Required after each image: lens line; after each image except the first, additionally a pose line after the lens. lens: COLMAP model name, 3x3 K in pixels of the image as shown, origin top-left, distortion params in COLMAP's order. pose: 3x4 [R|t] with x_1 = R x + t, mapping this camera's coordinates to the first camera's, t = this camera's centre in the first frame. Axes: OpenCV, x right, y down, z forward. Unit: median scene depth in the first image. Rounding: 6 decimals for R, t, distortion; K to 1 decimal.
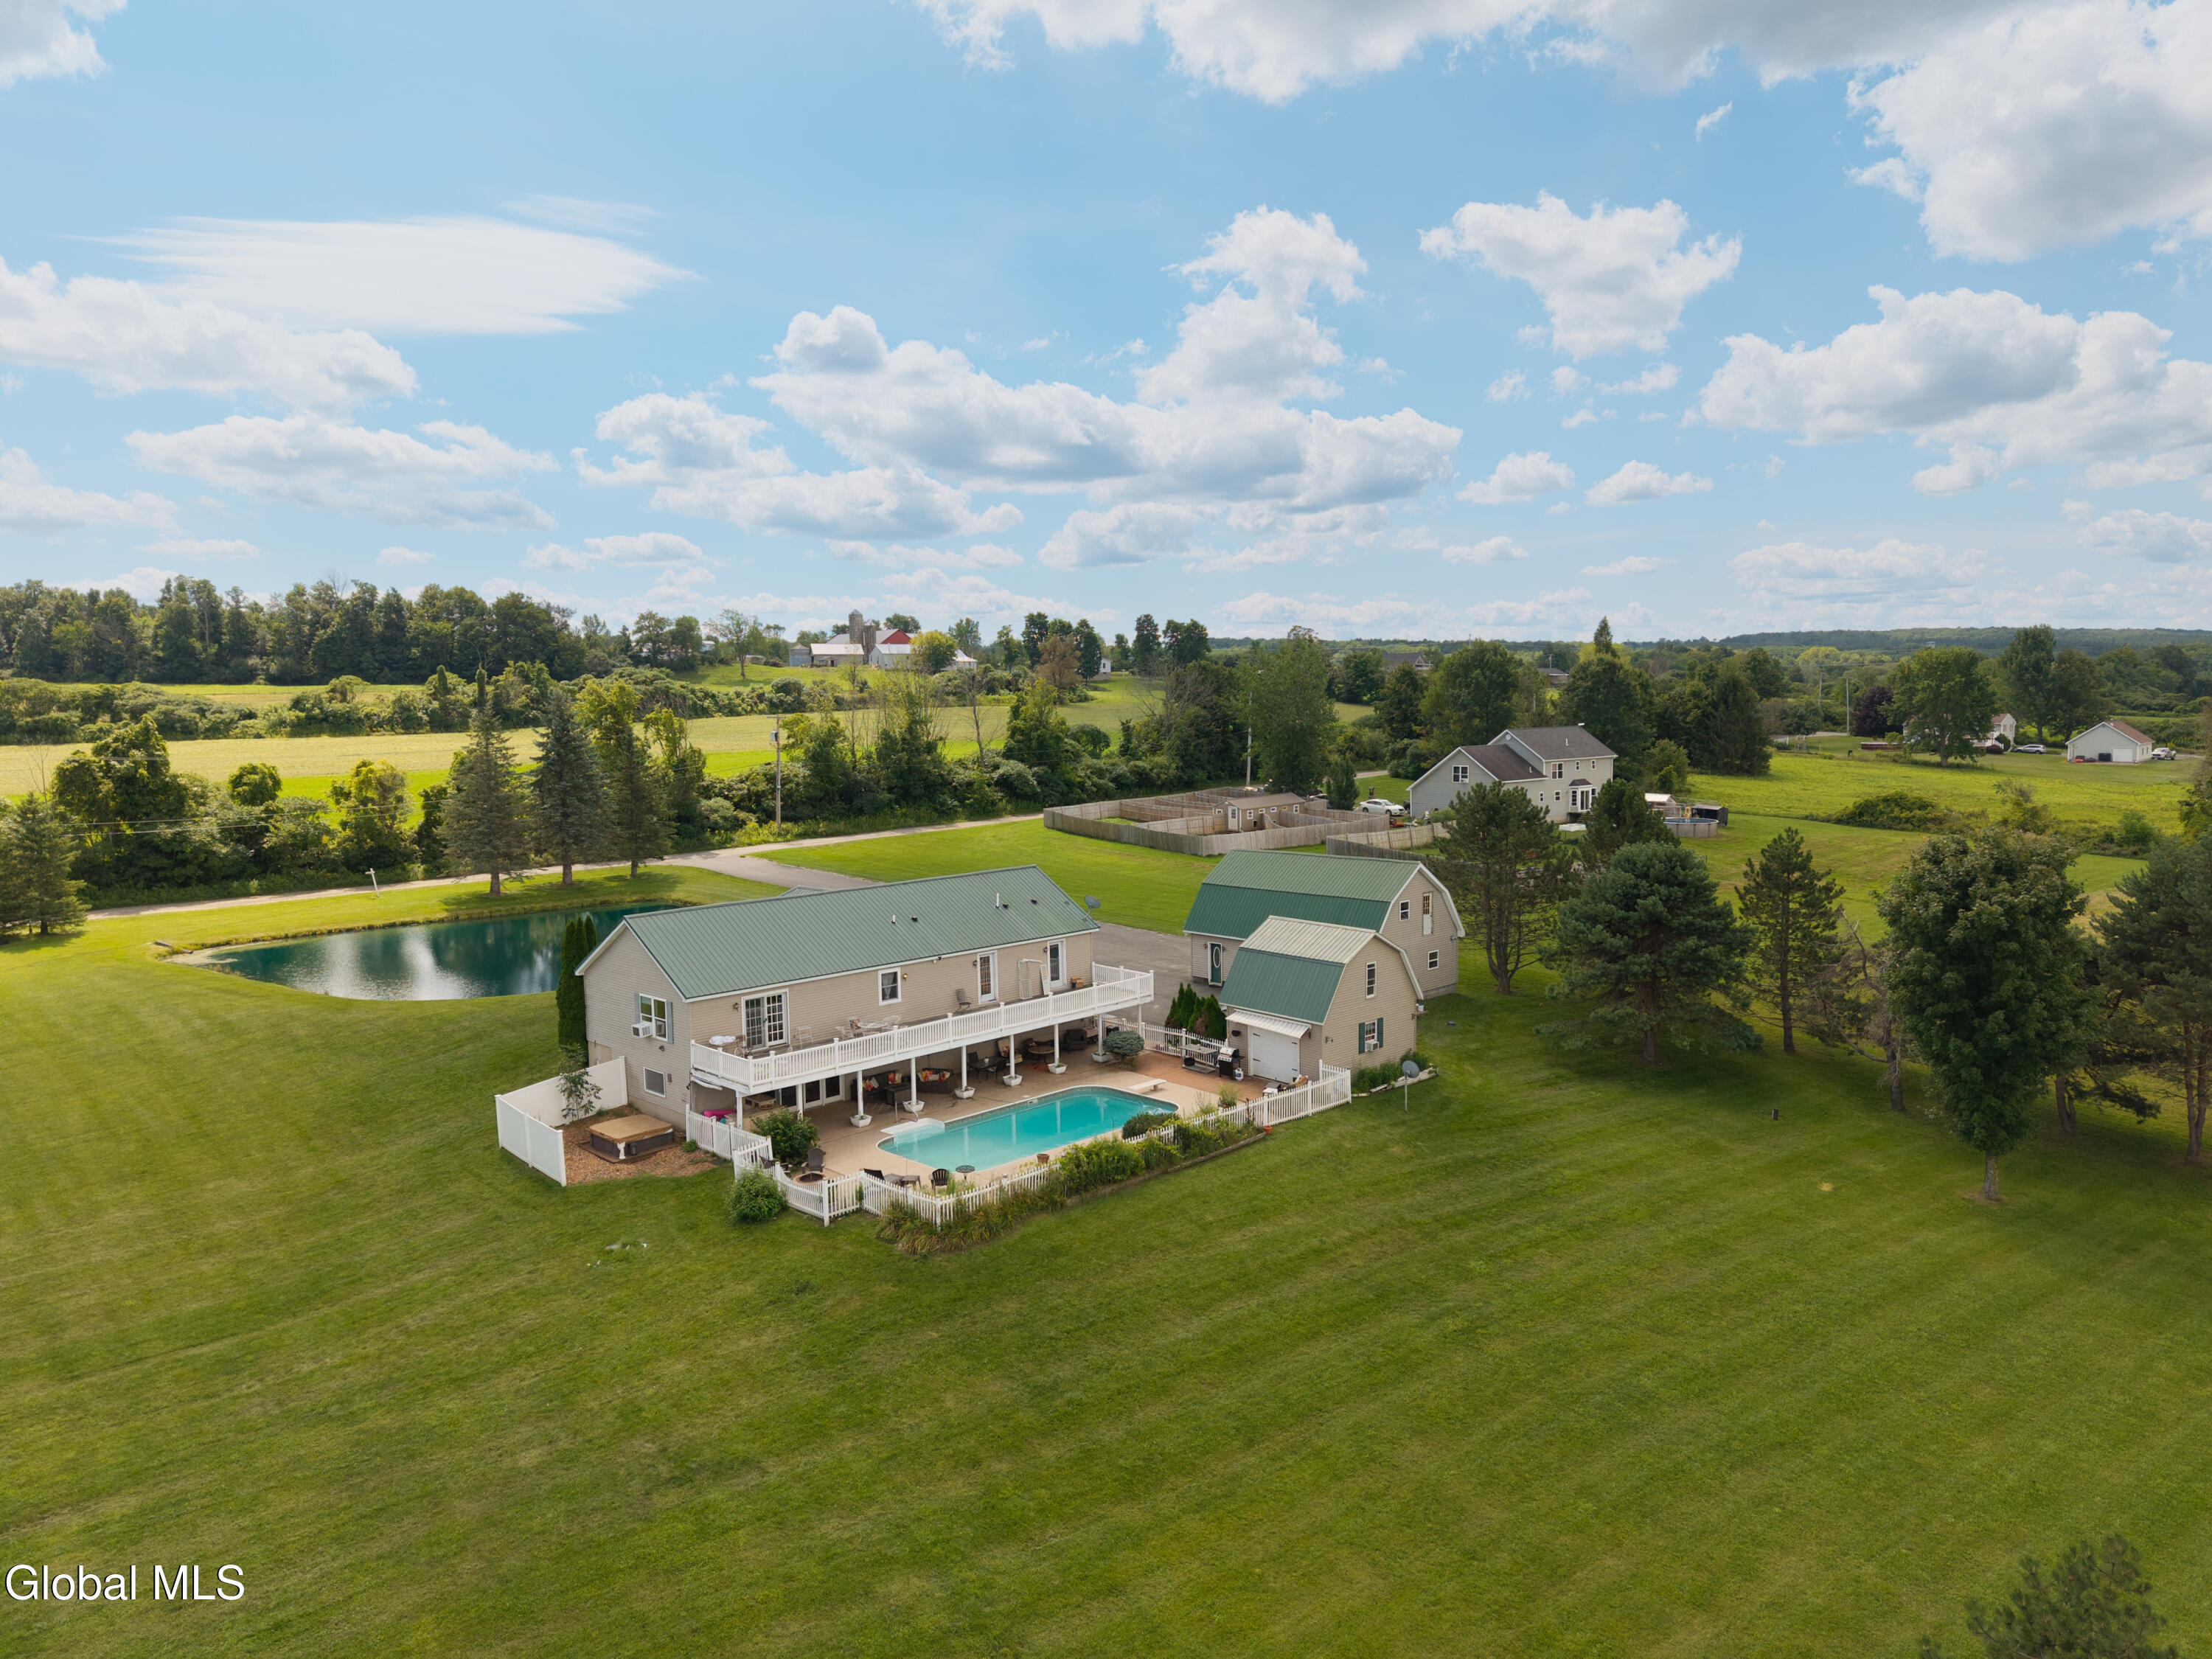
lens RADIAL K [[1505.2, 0, 1145.2], [0, 1505.2, 825.2], [0, 0, 1]] dist [0.102338, -0.171229]
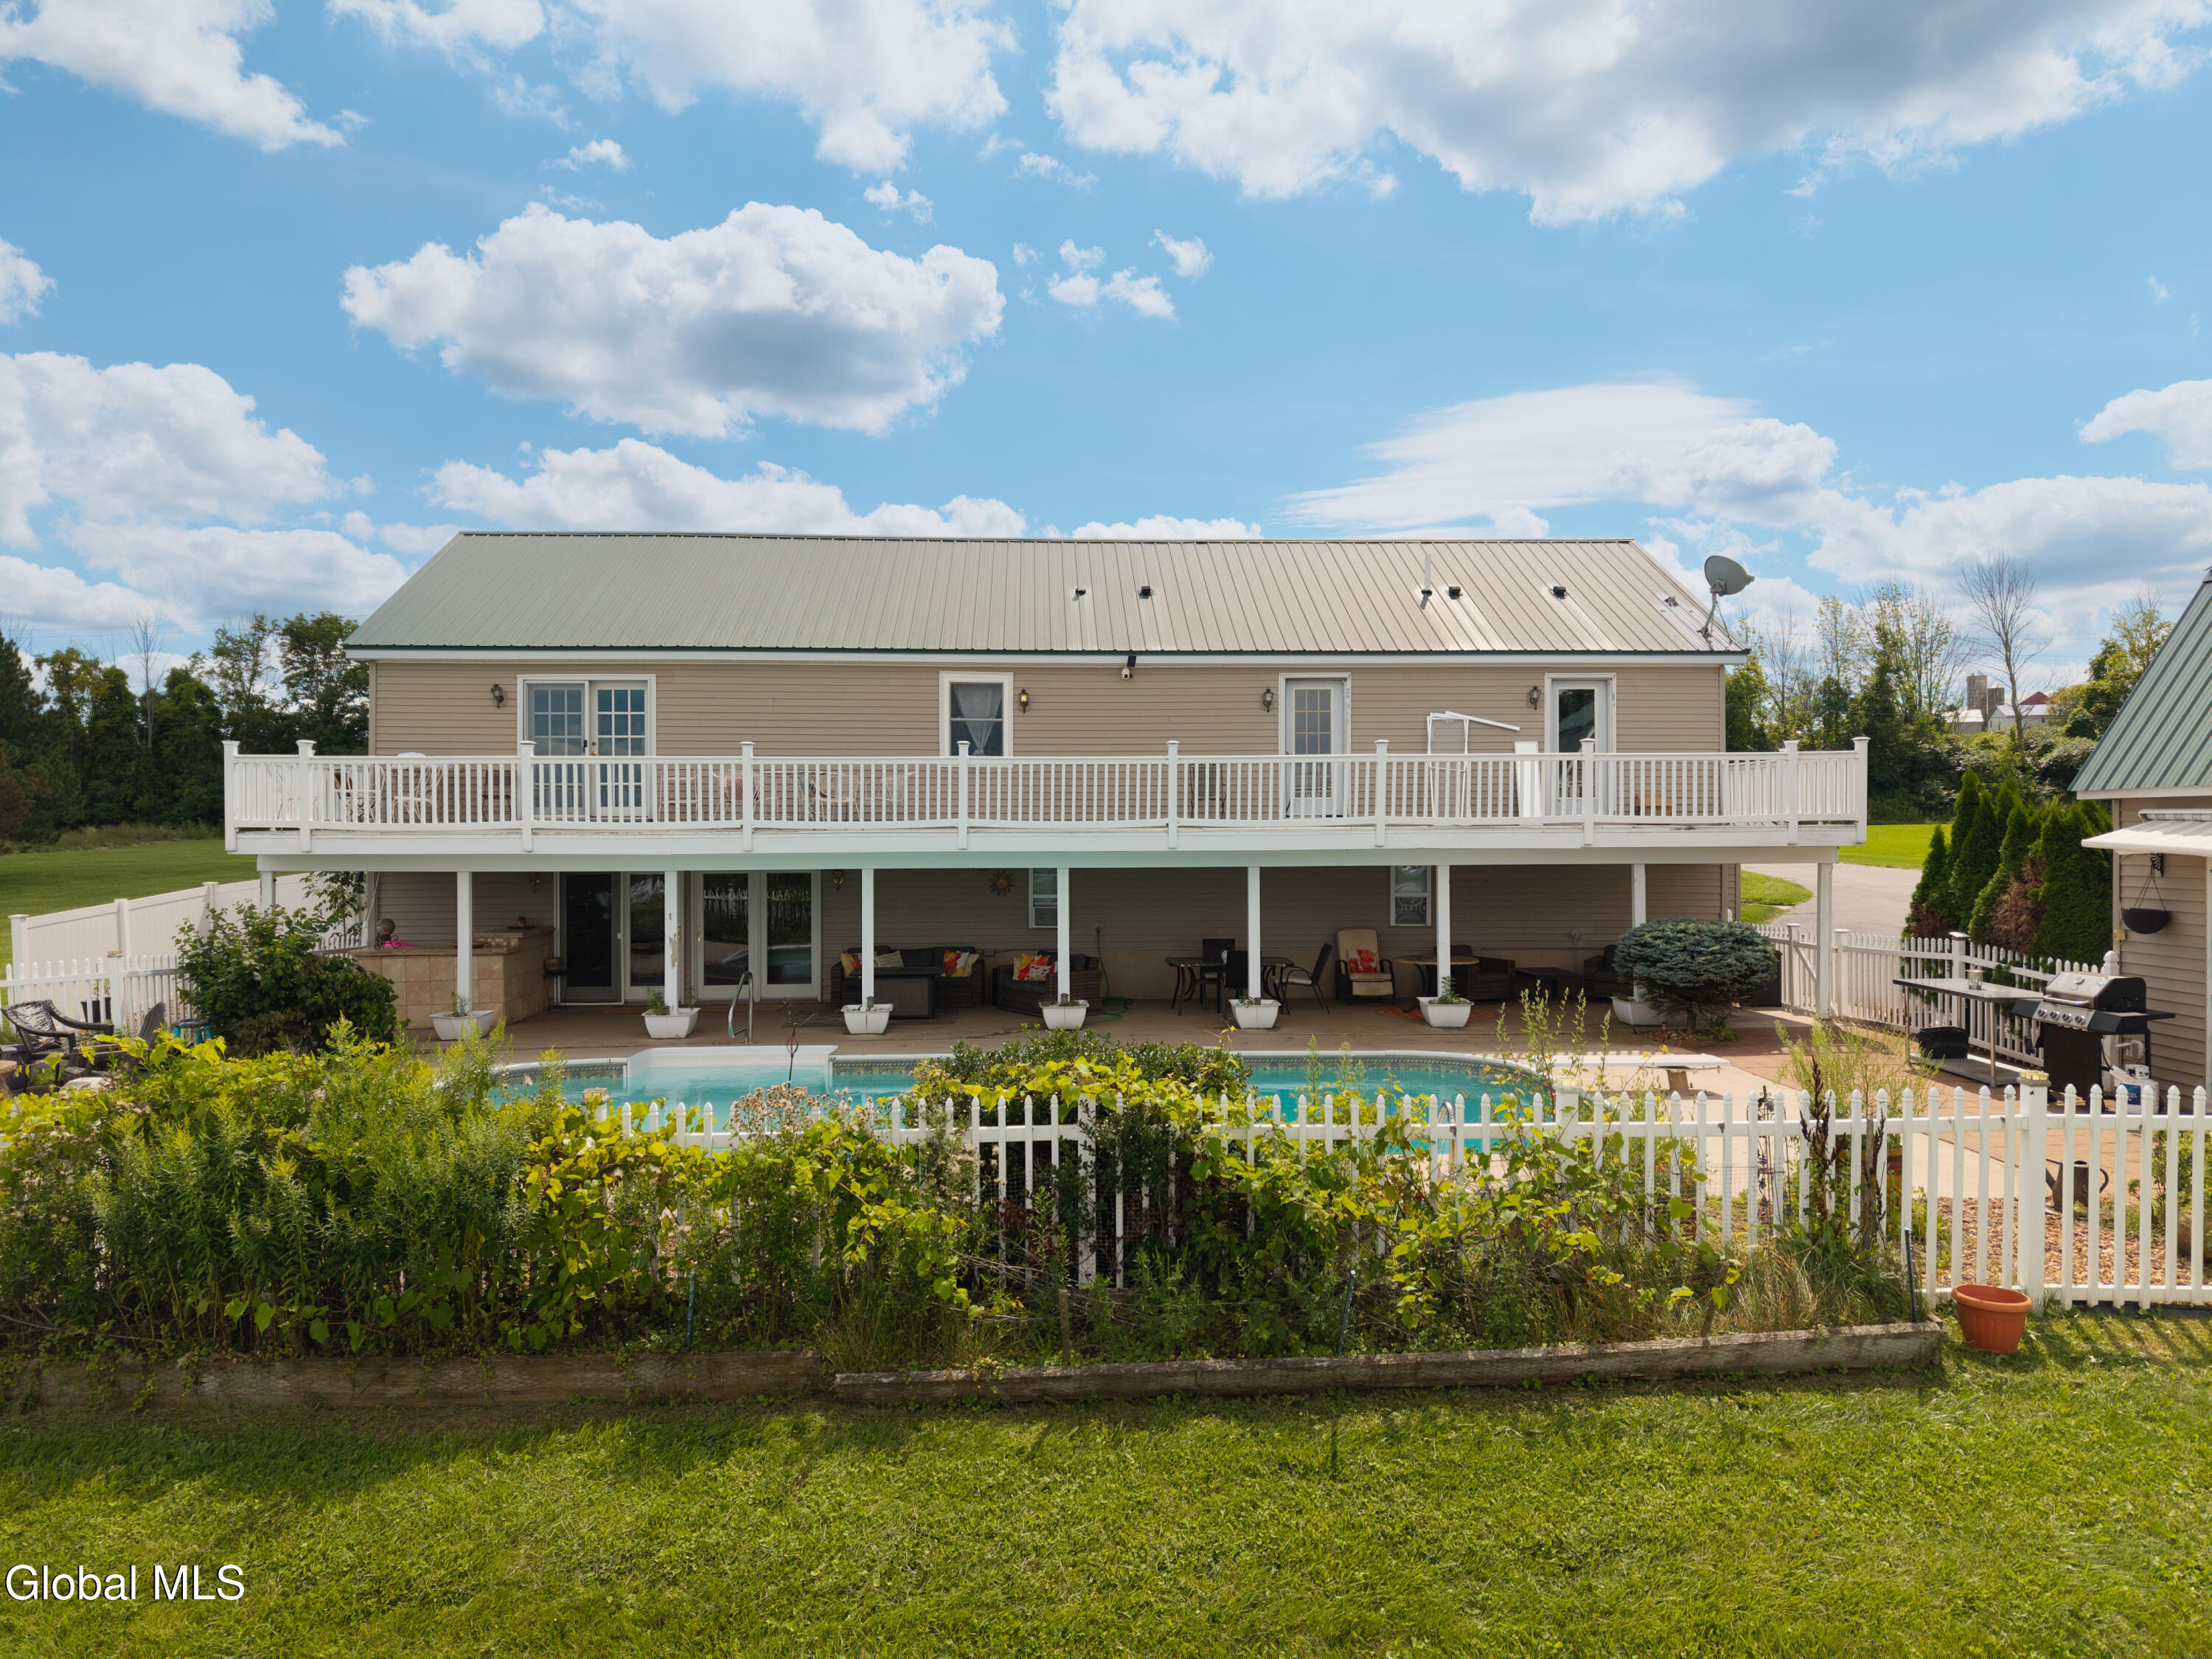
lens RADIAL K [[1482.3, 0, 1115.2], [0, 1482.3, 861.6], [0, 0, 1]] dist [0.018783, -0.014840]
pose [[0.732791, 0.019804, -0.680166, 0.101181], [-0.065217, 0.997019, -0.041233, 0.152891], [0.677322, 0.074574, 0.731898, 0.754213]]
